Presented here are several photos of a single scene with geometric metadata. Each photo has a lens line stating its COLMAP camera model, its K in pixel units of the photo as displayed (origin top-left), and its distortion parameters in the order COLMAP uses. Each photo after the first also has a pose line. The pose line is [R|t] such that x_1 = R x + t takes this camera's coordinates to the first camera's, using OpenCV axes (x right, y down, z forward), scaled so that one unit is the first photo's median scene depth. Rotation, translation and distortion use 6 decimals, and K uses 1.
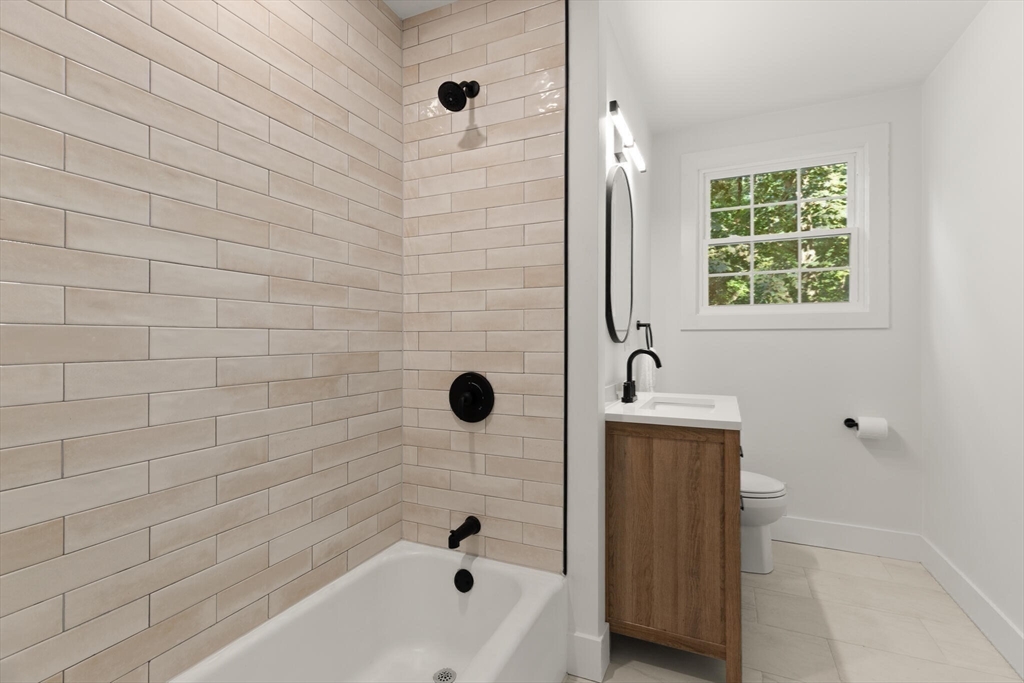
lens RADIAL K [[466.4, 0, 514.8], [0, 466.4, 338.4], [0, 0, 1]] dist [0.000316, -0.000465]
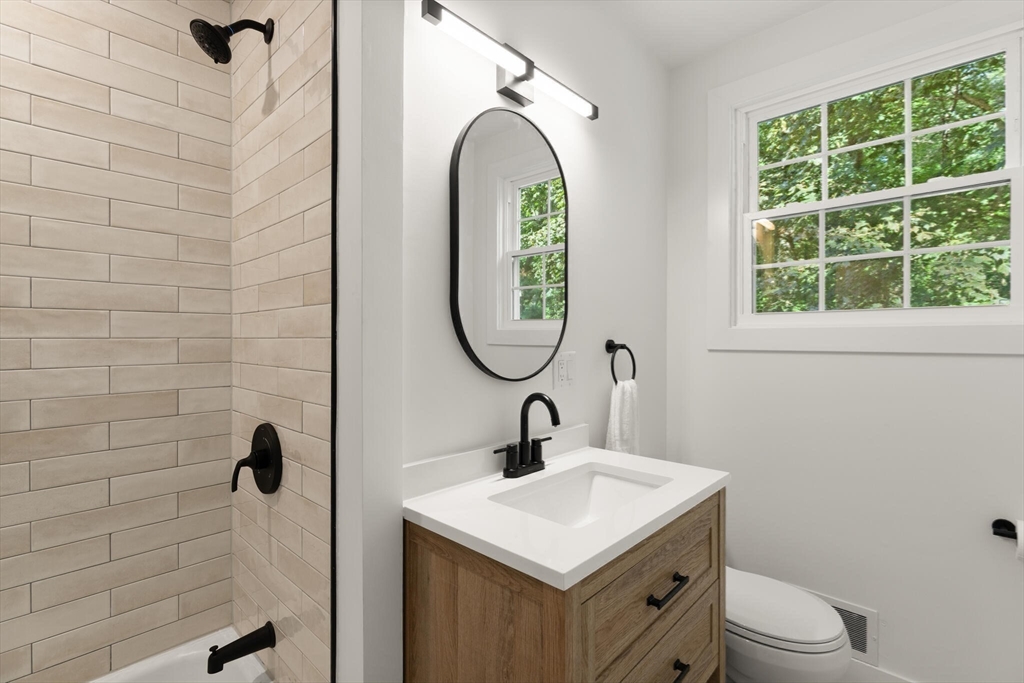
lens RADIAL K [[466.4, 0, 514.8], [0, 466.4, 338.4], [0, 0, 1]] dist [0.000316, -0.000465]
pose [[0.949021, -0.000389, -0.315211, 0.522817], [0.001195, 0.999996, 0.002365, -0.062848], [0.315209, -0.002621, 0.949019, 0.457044]]
